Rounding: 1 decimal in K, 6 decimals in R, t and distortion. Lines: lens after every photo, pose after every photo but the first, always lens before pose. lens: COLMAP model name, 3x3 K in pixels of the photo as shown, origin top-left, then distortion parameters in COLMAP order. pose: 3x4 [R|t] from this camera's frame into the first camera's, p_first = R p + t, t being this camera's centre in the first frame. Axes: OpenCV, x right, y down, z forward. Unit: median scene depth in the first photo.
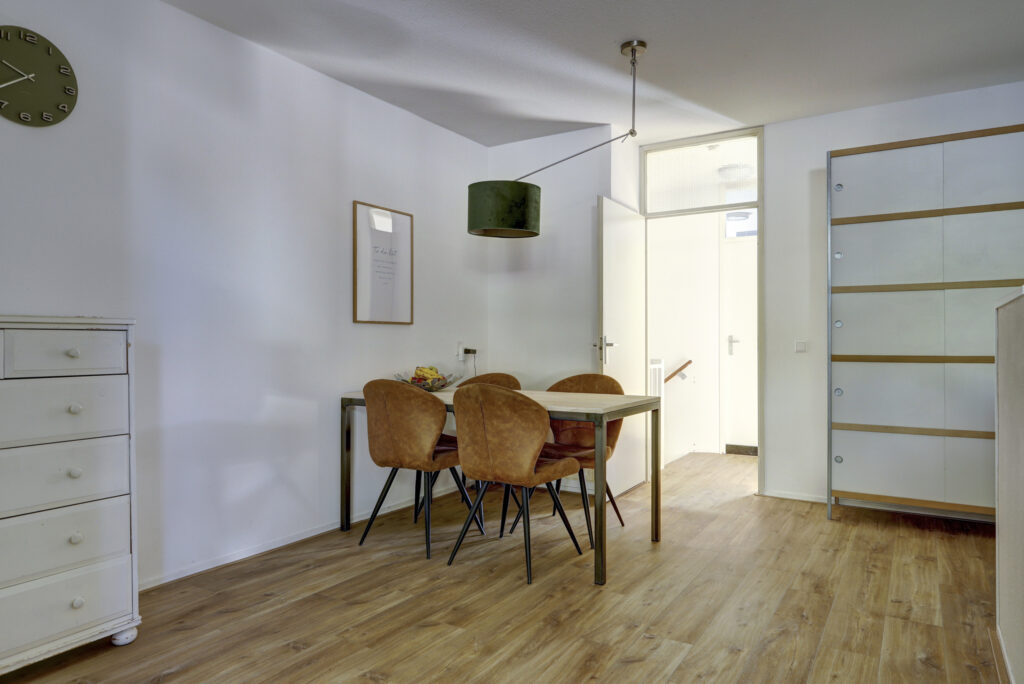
lens RADIAL K [[657.2, 0, 506.3], [0, 657.2, 342.9], [0, 0, 1]] dist [-0.000325, 0.002585]
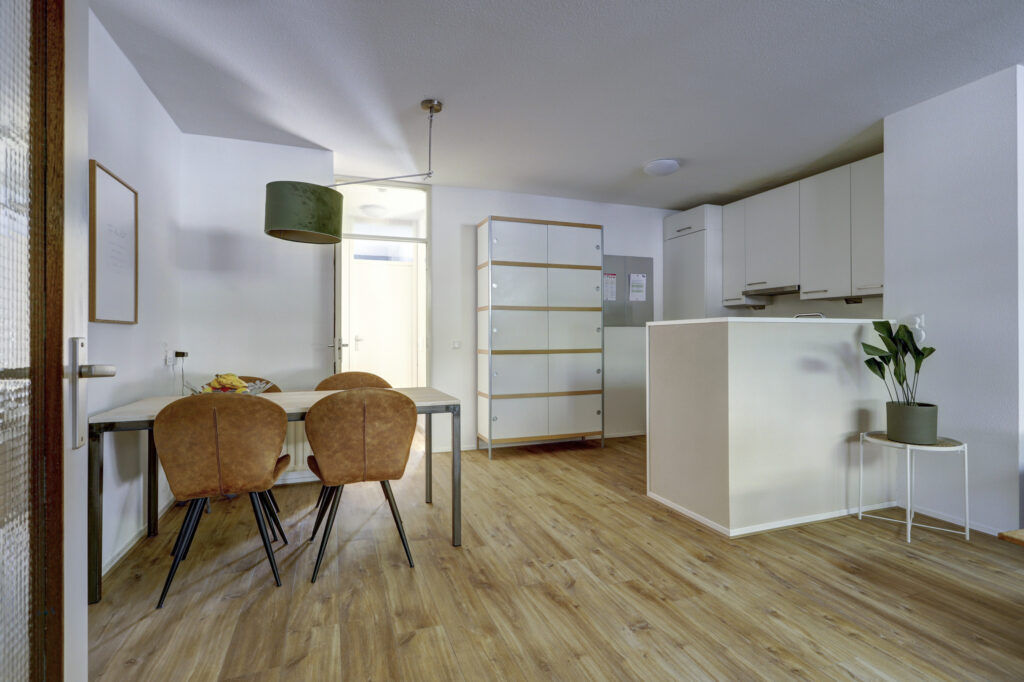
lens RADIAL K [[496.6, 0, 514.5], [0, 496.6, 331.9], [0, 0, 1]] dist [0.001274, 0.001048]
pose [[0.604719, 0.006972, 0.796408, -0.523609], [0.001906, 0.999946, -0.010201, -0.016479], [-0.796436, 0.007687, 0.604674, 0.360533]]
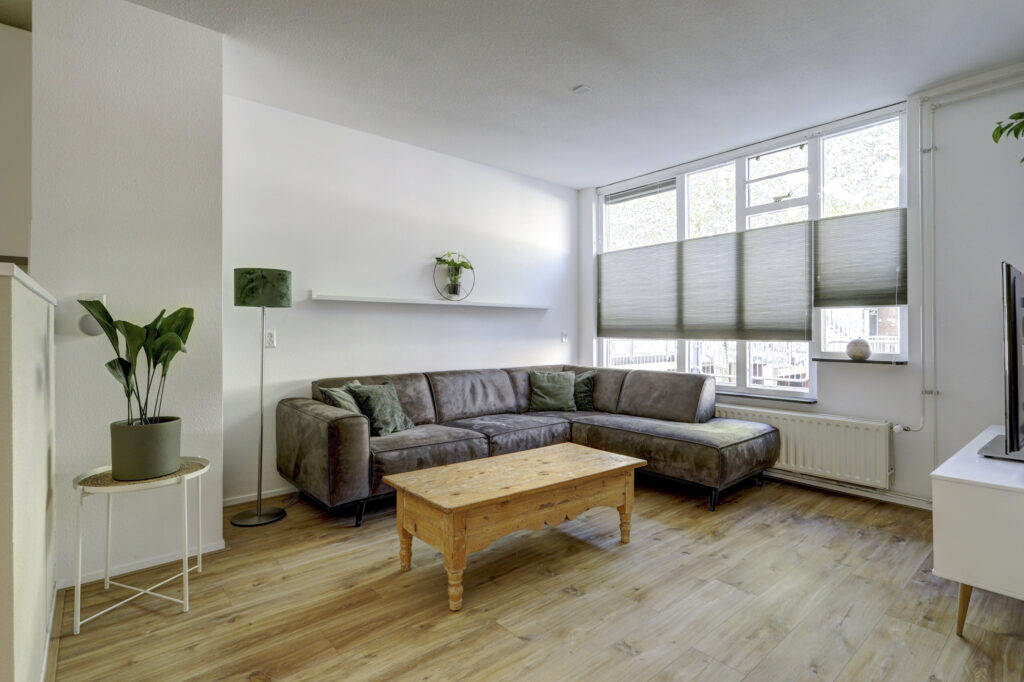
lens RADIAL K [[496.6, 0, 514.5], [0, 496.6, 331.9], [0, 0, 1]] dist [0.001274, 0.001048]
pose [[-0.956234, 0.002850, 0.292590, 0.041595], [0.002440, 0.999995, -0.001766, -0.004167], [-0.292594, -0.000975, -0.956236, 0.843670]]
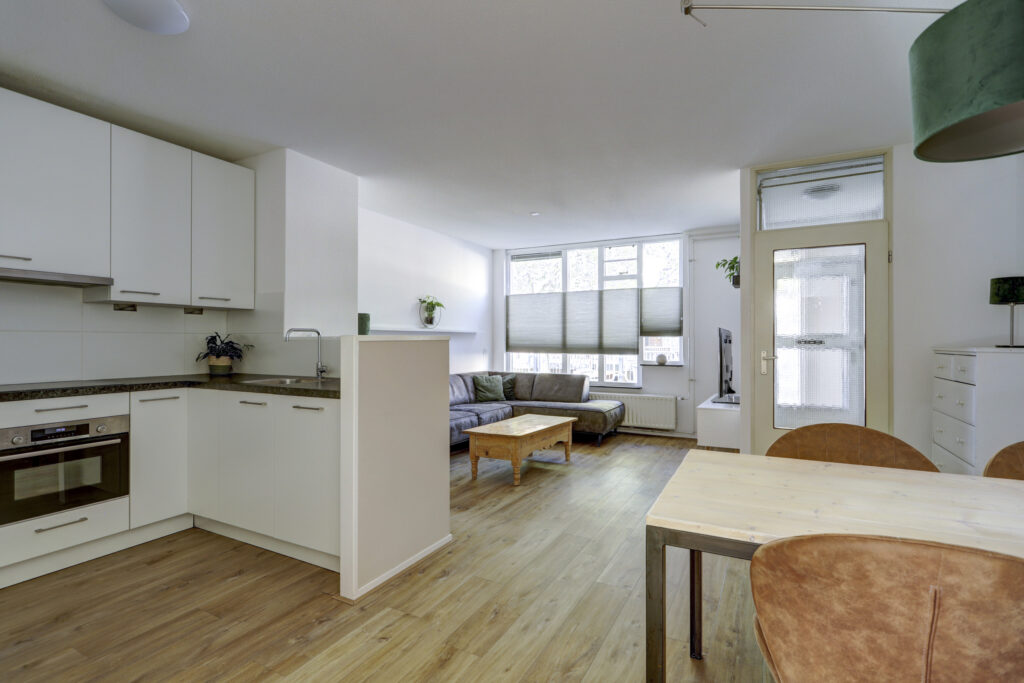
lens RADIAL K [[488.8, 0, 516.6], [0, 488.8, 341.9], [0, 0, 1]] dist [0.000382, 0.000299]
pose [[-0.996903, -0.000389, -0.078638, 0.425125], [-0.000399, 1.000000, 0.000114, -0.040864], [0.078638, 0.000145, -0.996903, 1.614581]]
